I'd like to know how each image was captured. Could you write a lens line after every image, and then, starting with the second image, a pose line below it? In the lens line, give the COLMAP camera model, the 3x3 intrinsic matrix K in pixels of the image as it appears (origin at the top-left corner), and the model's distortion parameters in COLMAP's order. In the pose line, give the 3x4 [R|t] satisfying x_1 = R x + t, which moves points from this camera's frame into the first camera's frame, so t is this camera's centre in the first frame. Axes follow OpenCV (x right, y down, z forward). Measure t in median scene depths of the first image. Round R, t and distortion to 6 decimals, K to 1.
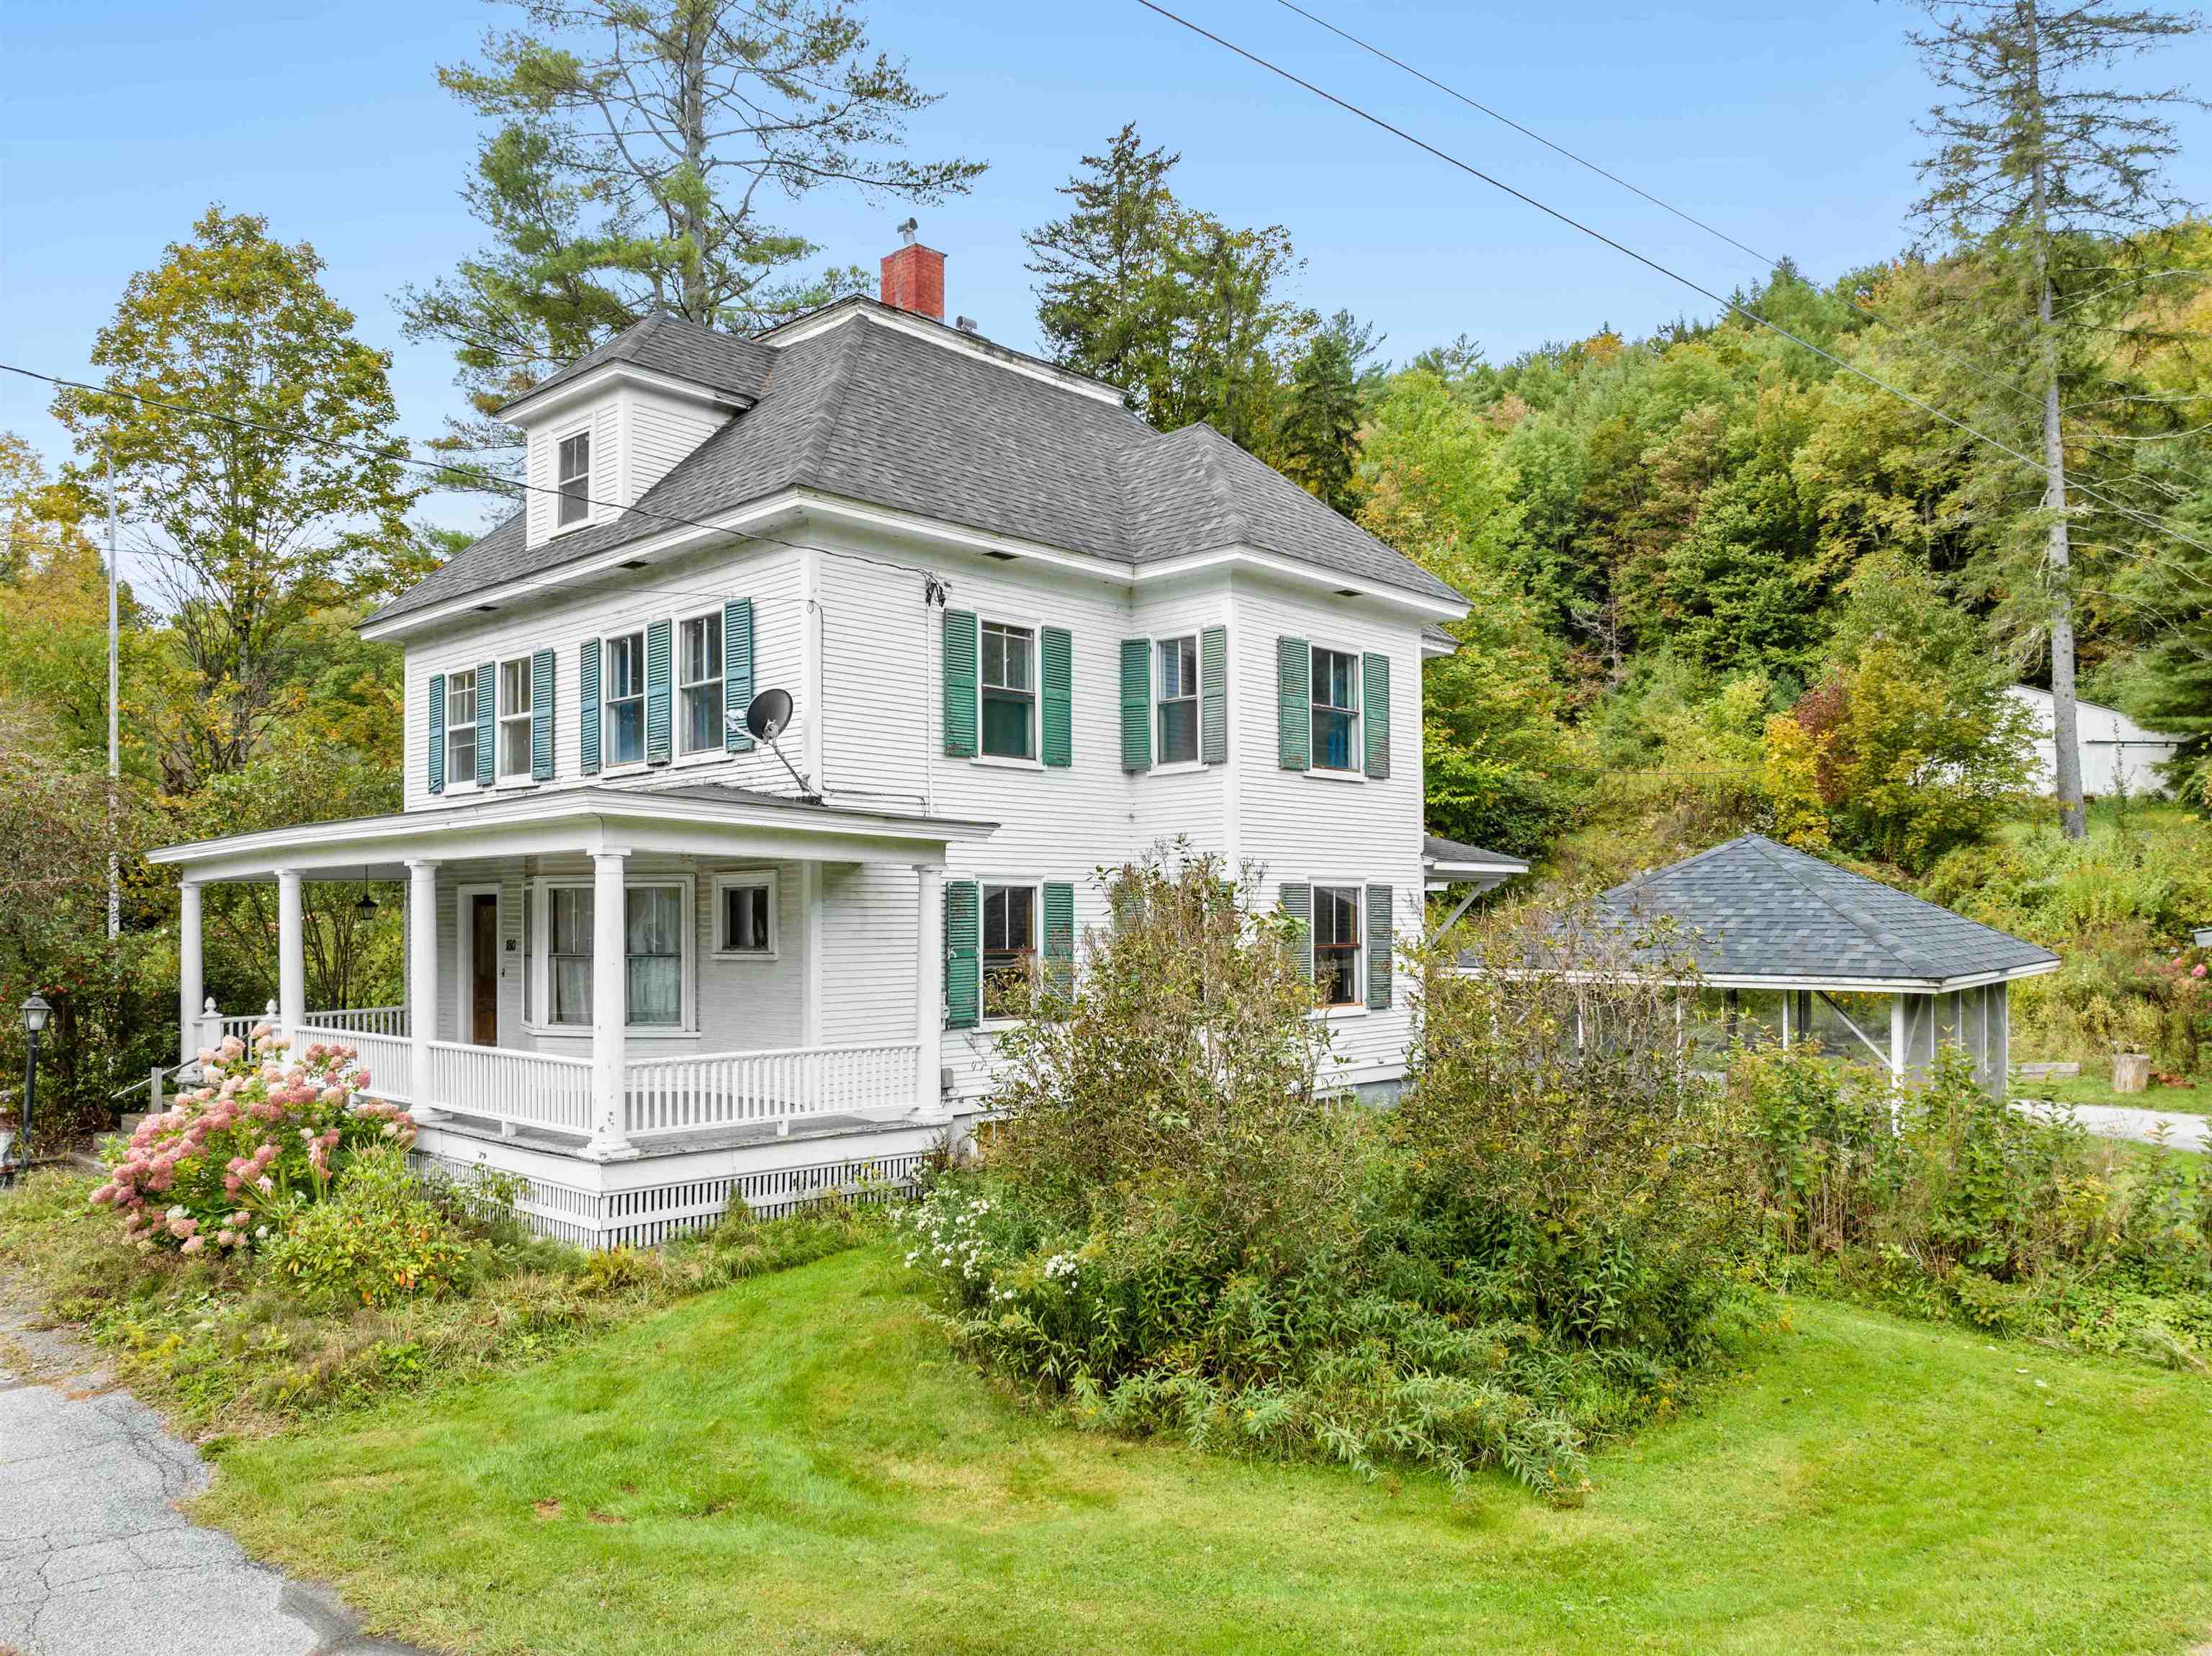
lens RADIAL K [[1580.0, 0, 1110.1], [0, 1580.0, 900.9], [0, 0, 1]] dist [-0.037880, 0.000507]
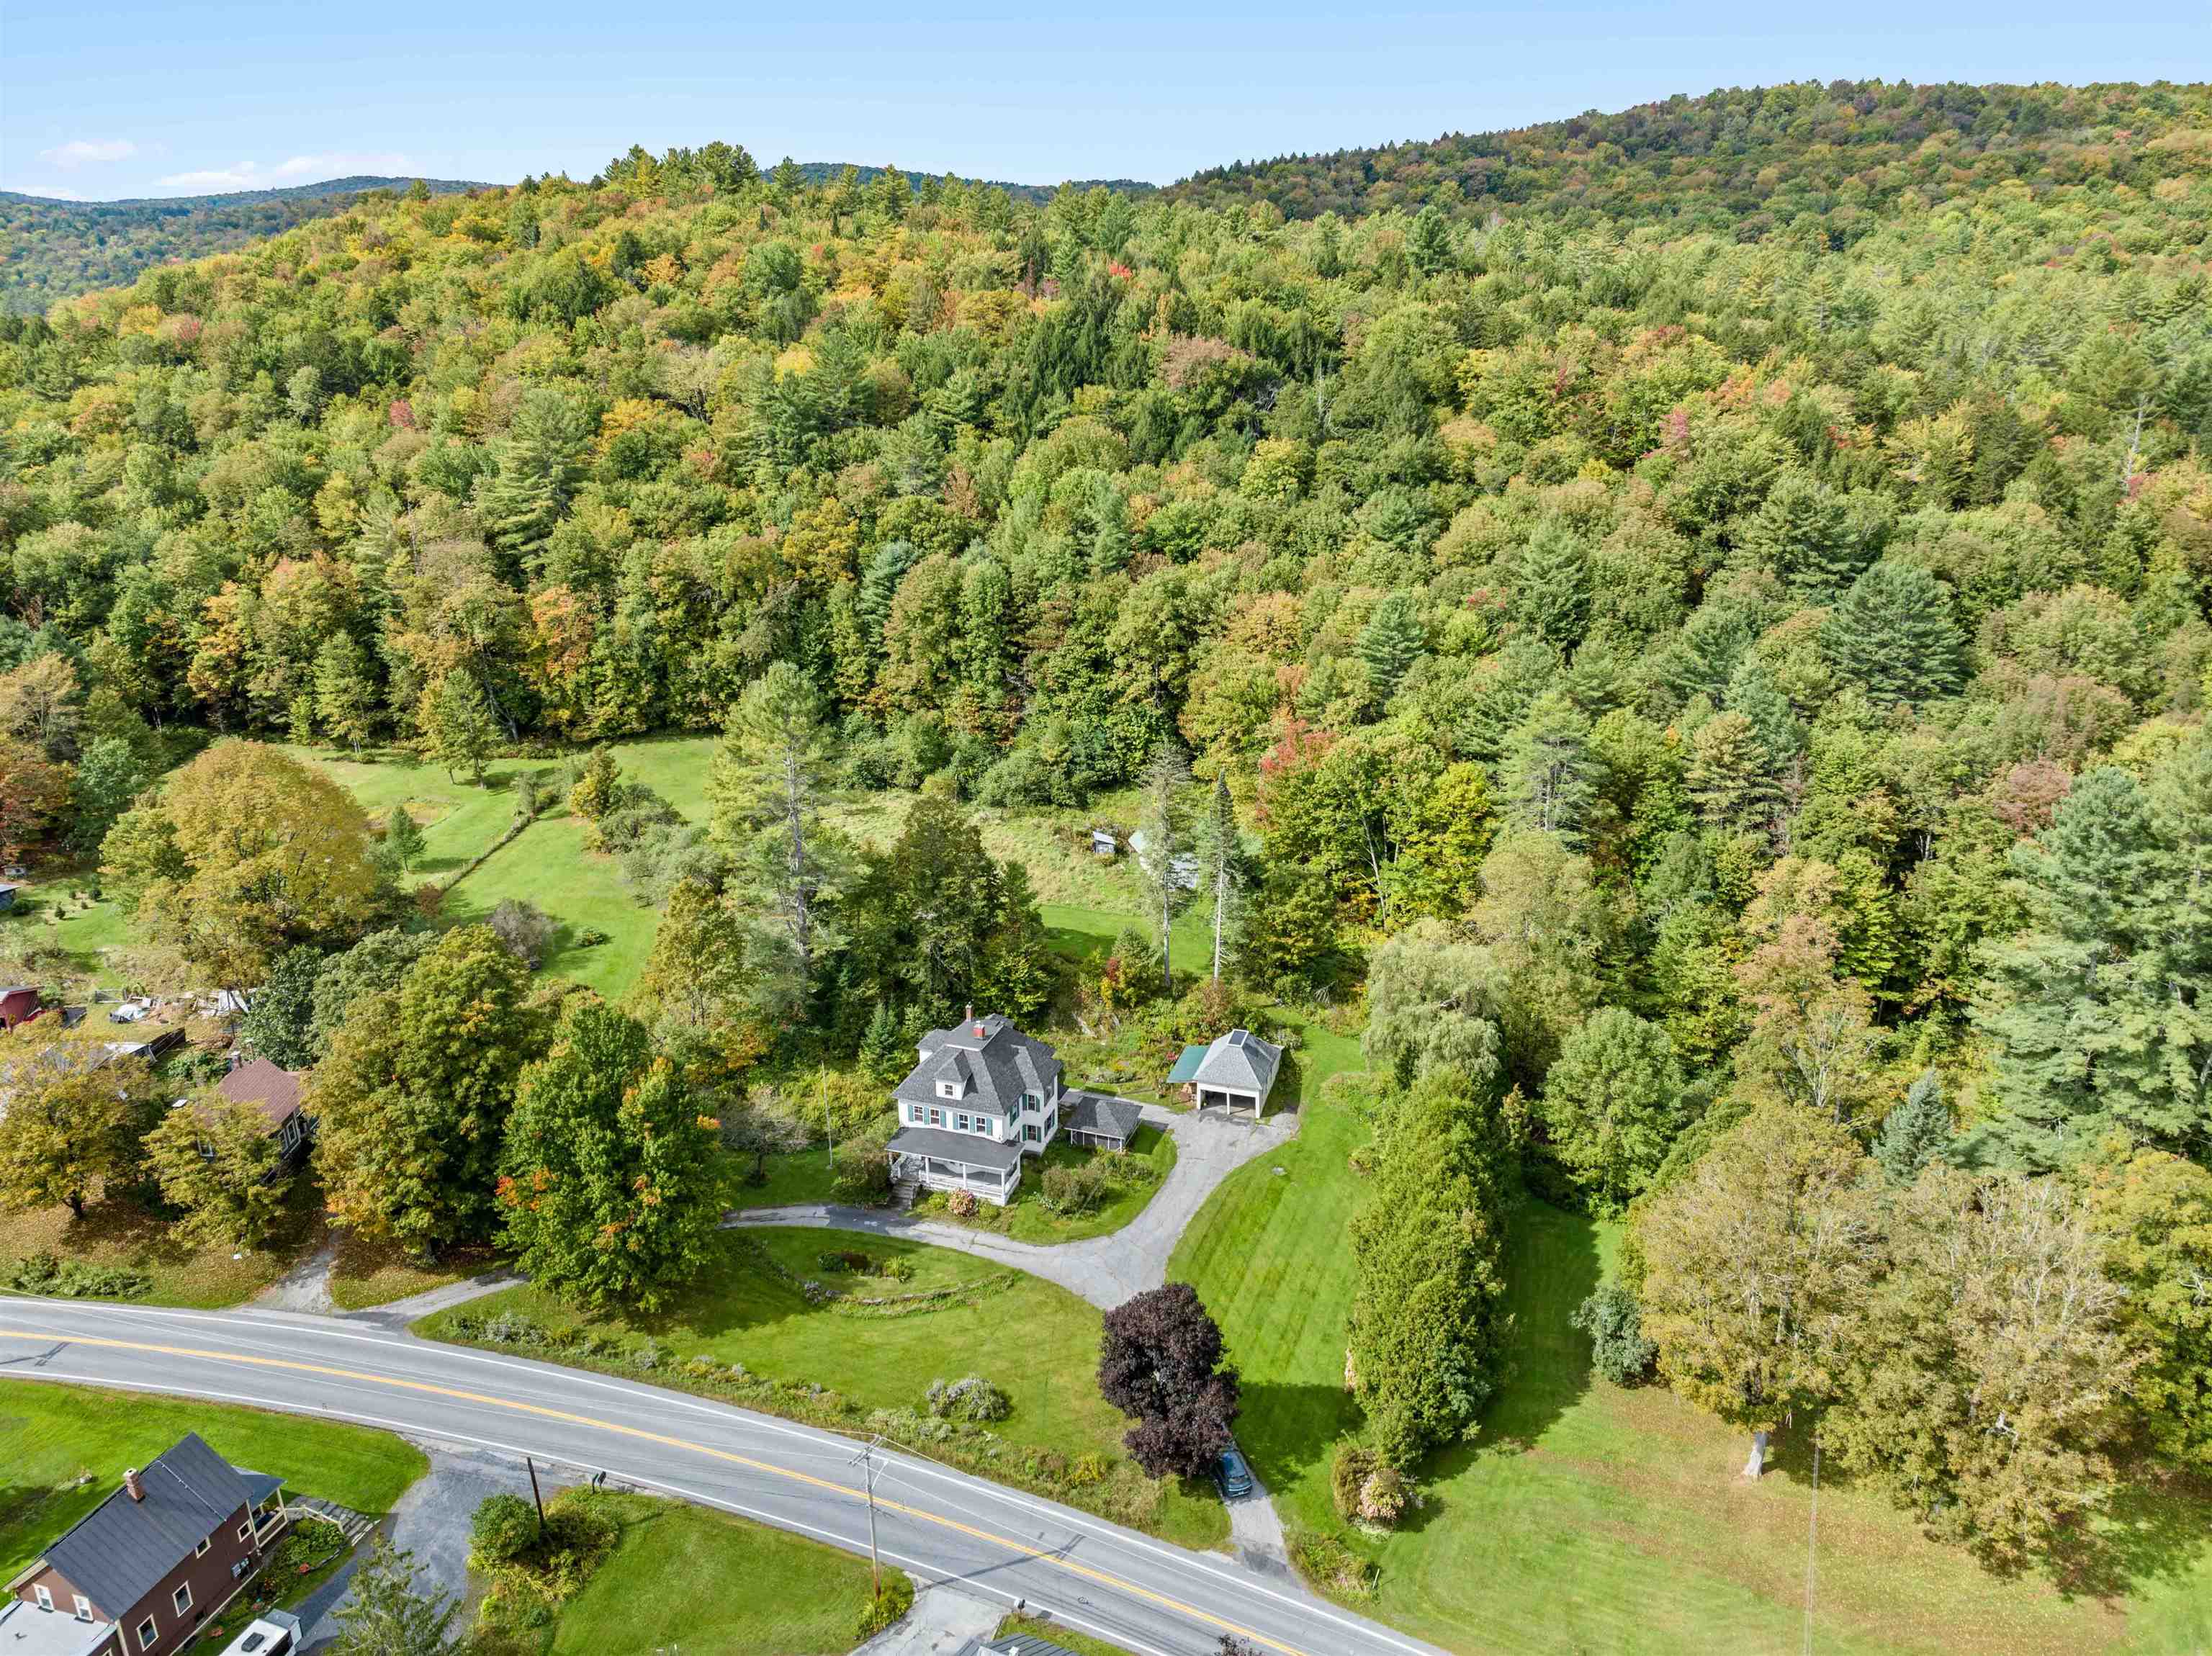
lens RADIAL K [[1566.4, 0, 1106.0], [0, 1566.4, 828.0], [0, 0, 1]] dist [-0.033416, -0.004134]
pose [[0.912048, -0.132777, 0.387992, -2.073104], [-0.008280, 0.939976, 0.341139, -3.450049], [-0.409999, -0.314348, 0.856204, -4.470861]]
